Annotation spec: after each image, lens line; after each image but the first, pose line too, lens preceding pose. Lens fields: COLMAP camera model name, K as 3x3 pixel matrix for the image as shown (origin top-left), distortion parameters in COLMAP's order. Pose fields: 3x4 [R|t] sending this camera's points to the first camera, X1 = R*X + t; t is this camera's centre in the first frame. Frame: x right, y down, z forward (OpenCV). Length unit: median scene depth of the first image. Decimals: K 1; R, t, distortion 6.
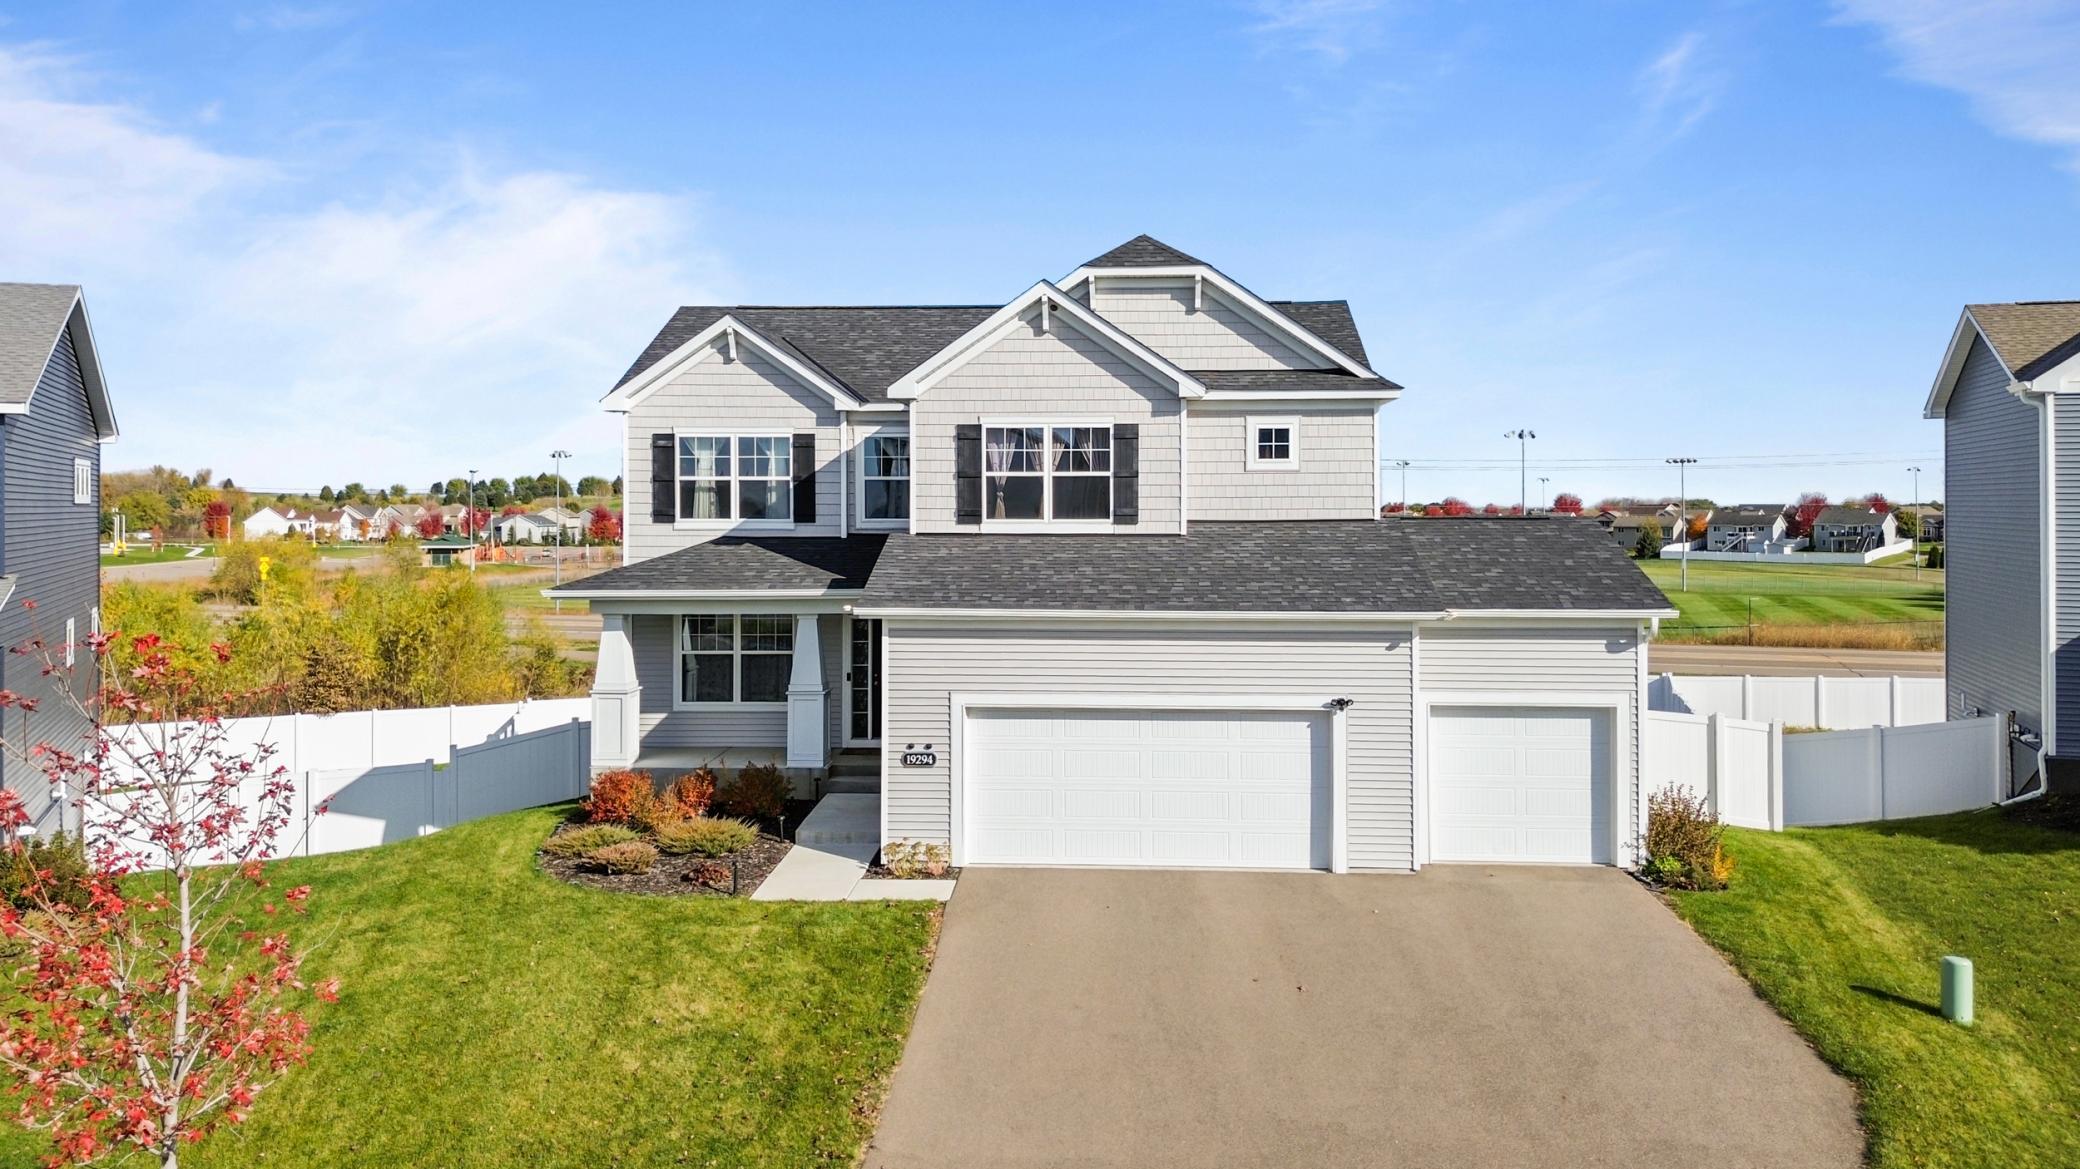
lens RADIAL K [[1624.3, 0, 1112.0], [0, 1624.3, 586.9], [0, 0, 1]] dist [0.062362, -0.073118]
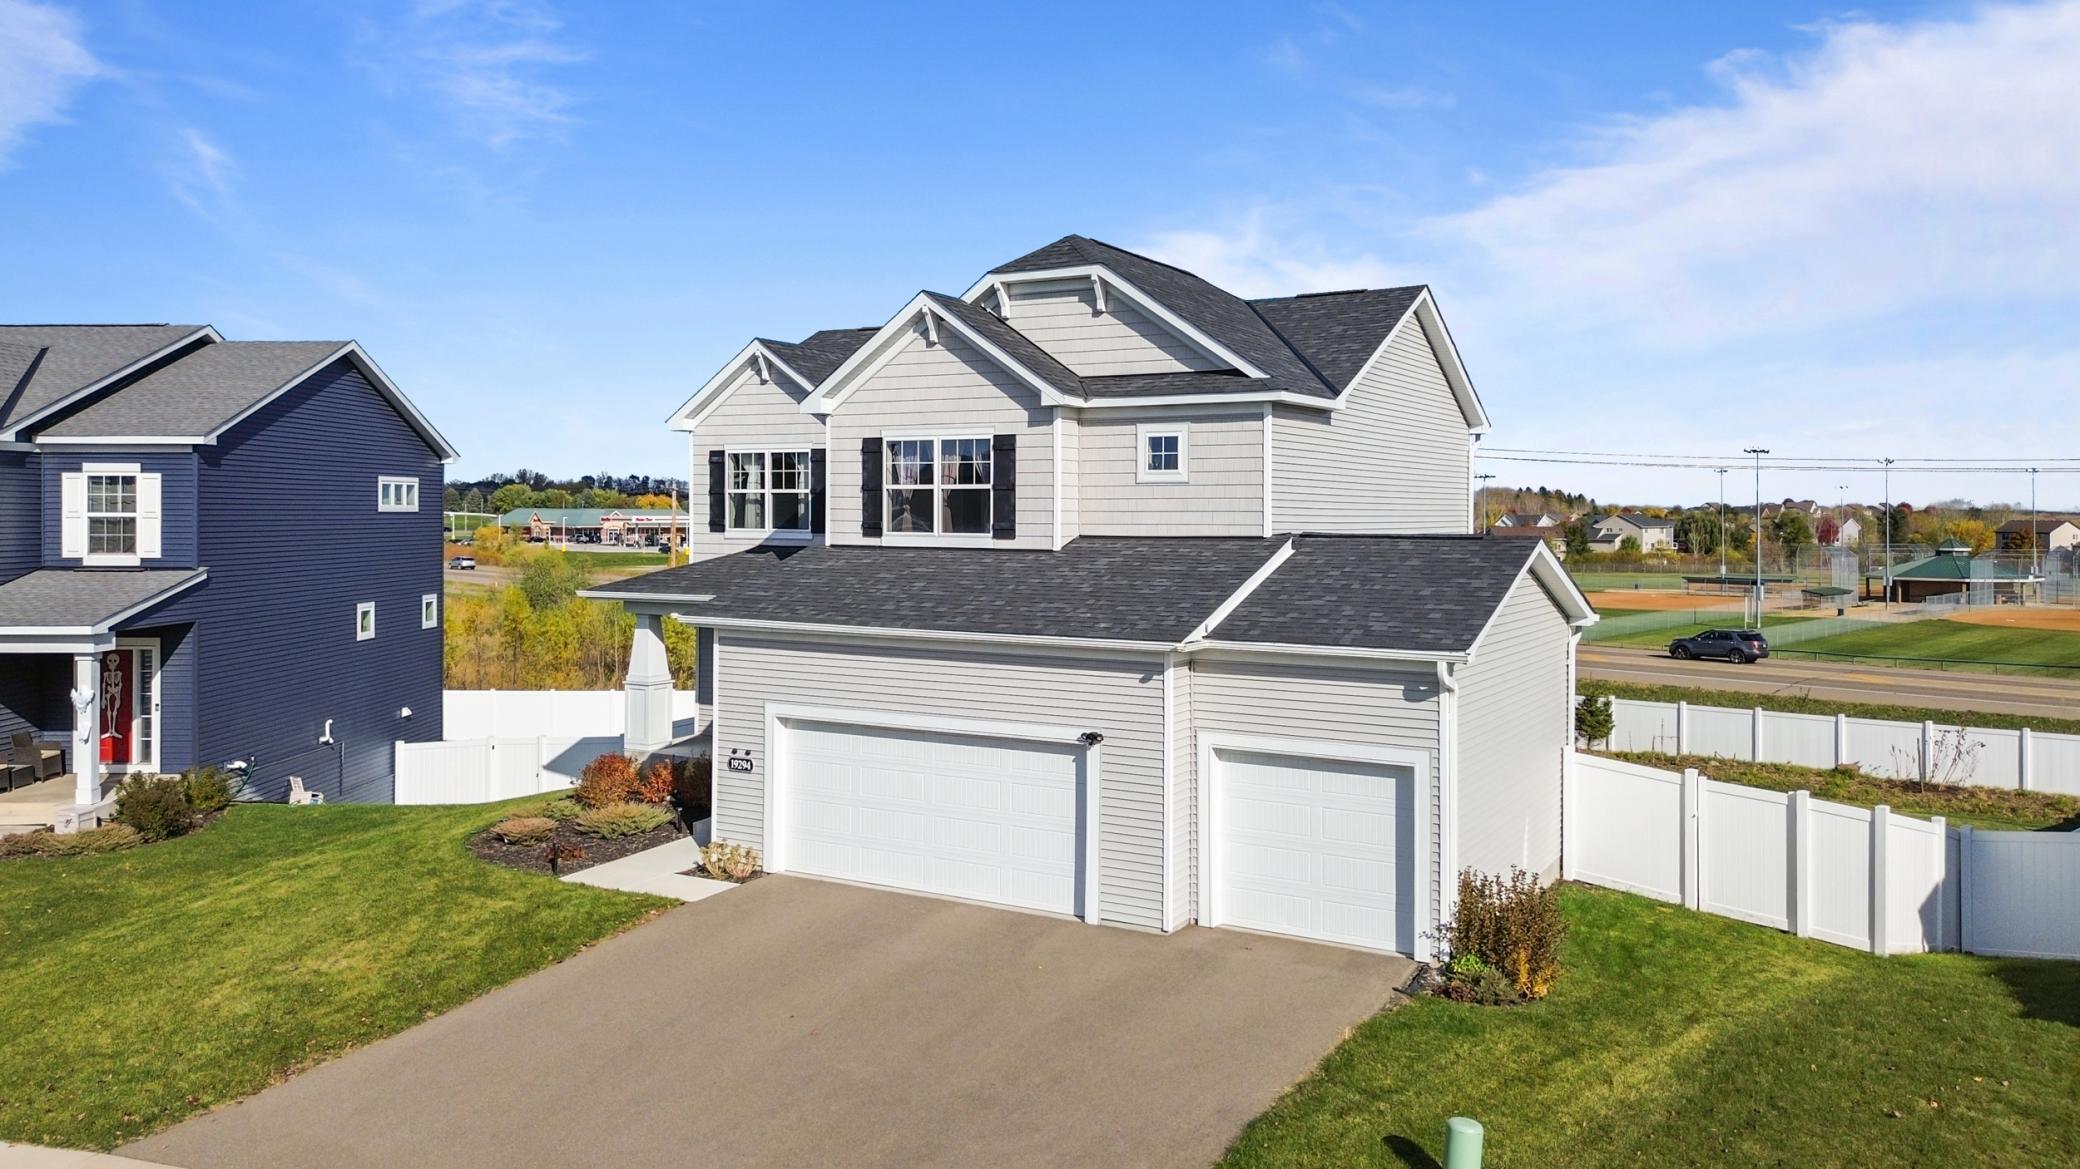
lens RADIAL K [[1624.3, 0, 1059.5], [0, 1624.3, 560.4], [0, 0, 1]] dist [0.062362, -0.073118]
pose [[0.875591, 0.018019, -0.482717, 0.506417], [-0.023722, 0.999702, -0.005712, -0.020735], [0.482471, 0.016452, 0.875758, 0.165760]]
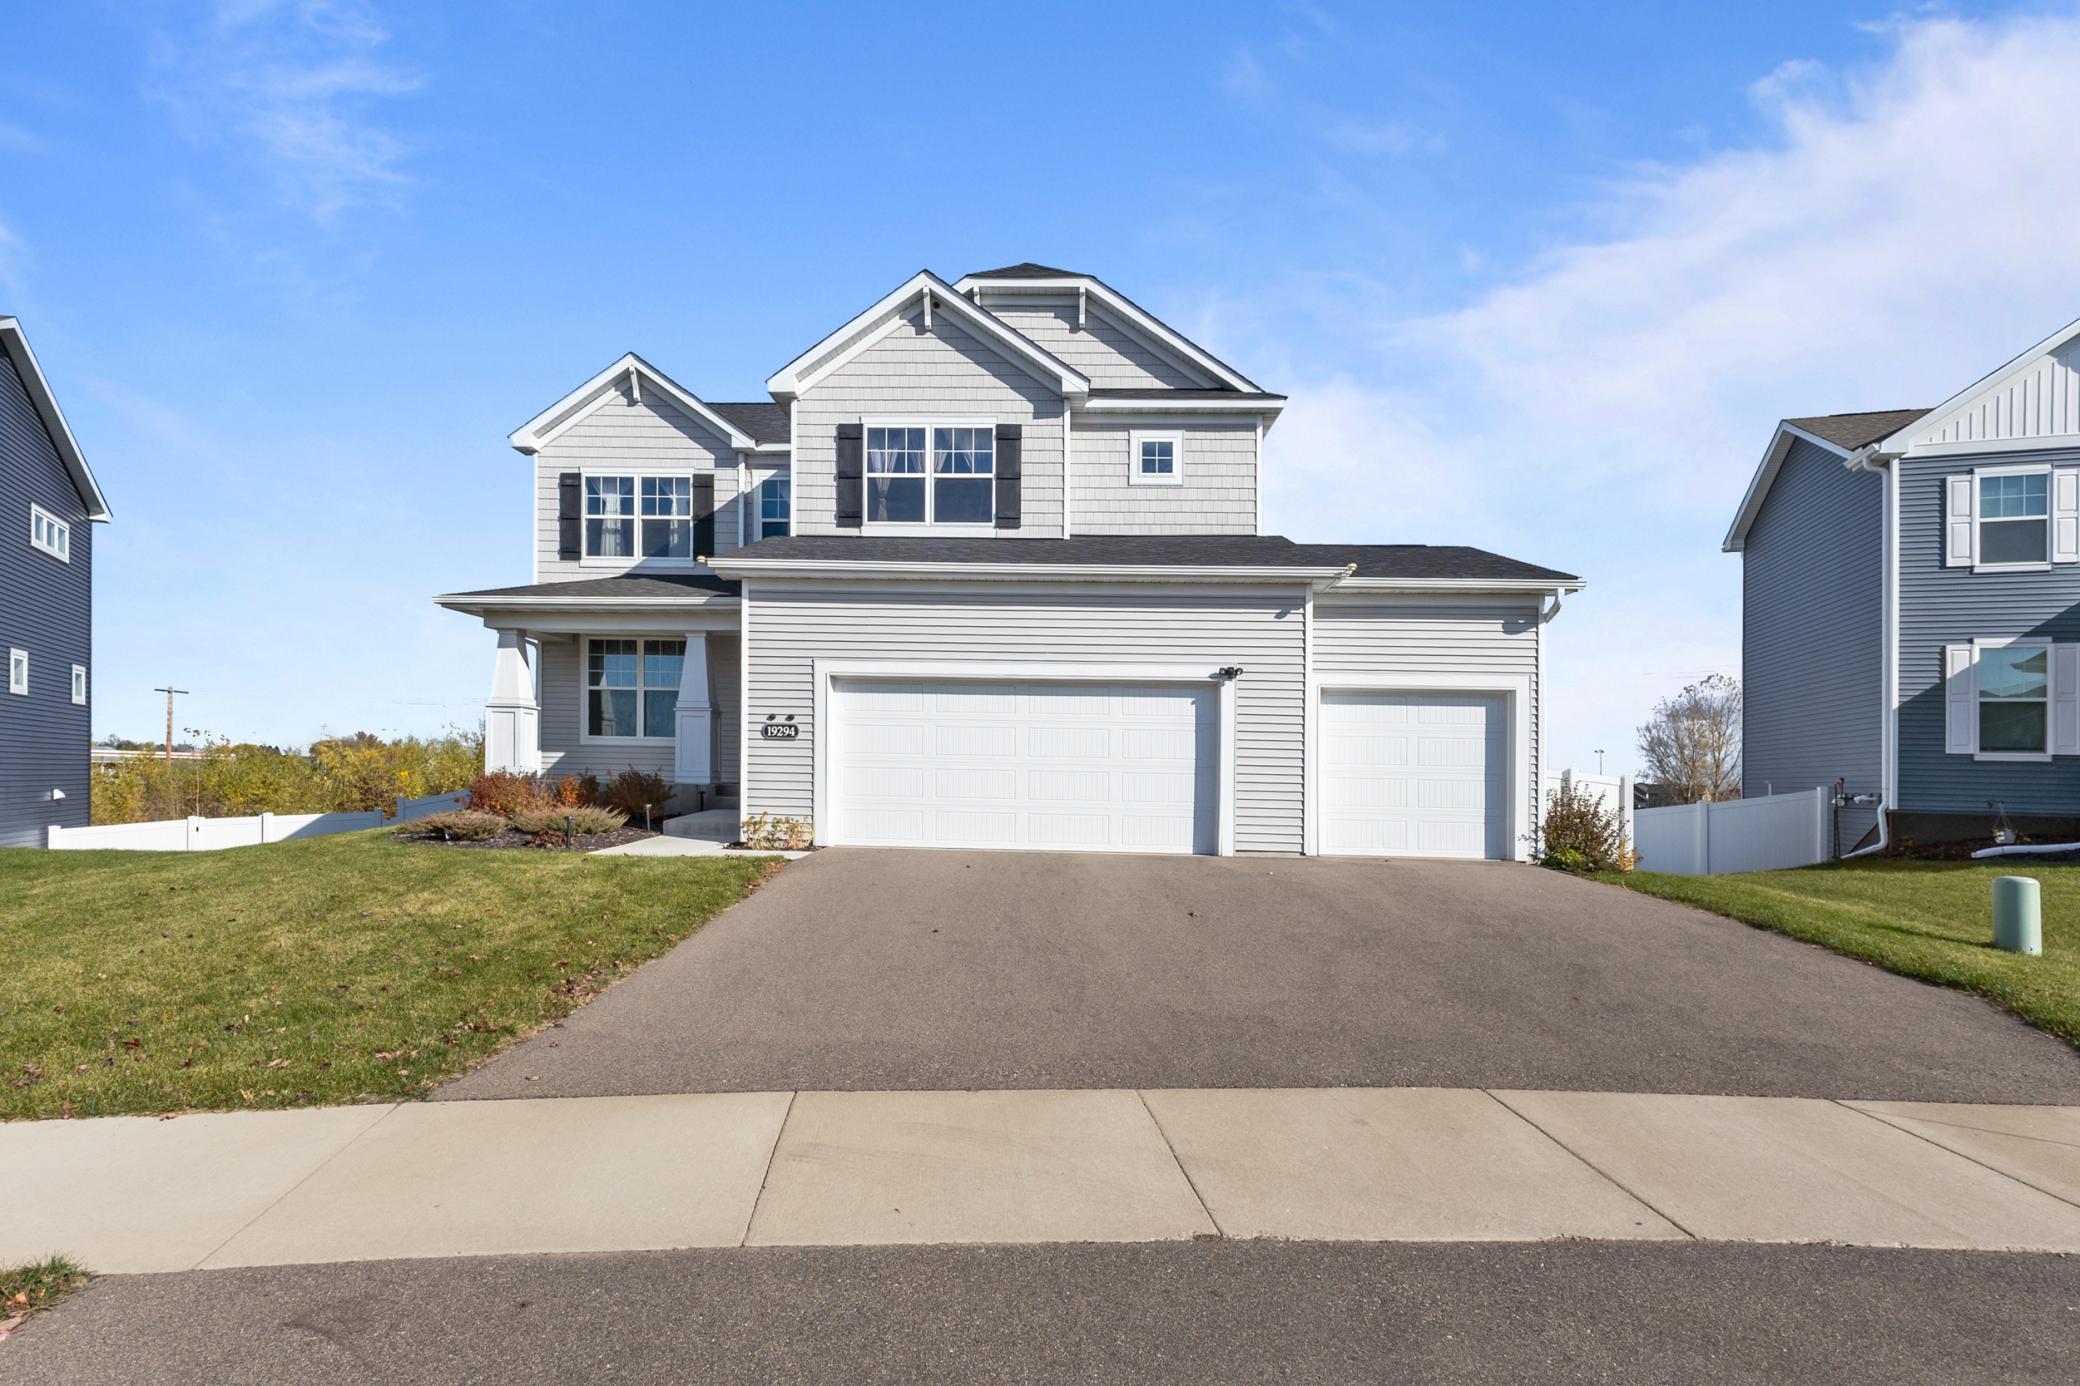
lens RADIAL K [[1131.9, 0, 1009.8], [0, 1131.9, 826.8], [0, 0, 1]] dist [0.000005, 0.009060]
pose [[0.999767, 0.012517, -0.017578, 0.024461], [-0.012723, 0.999852, -0.011619, 0.151683], [0.017430, 0.011840, 0.999778, 0.311751]]
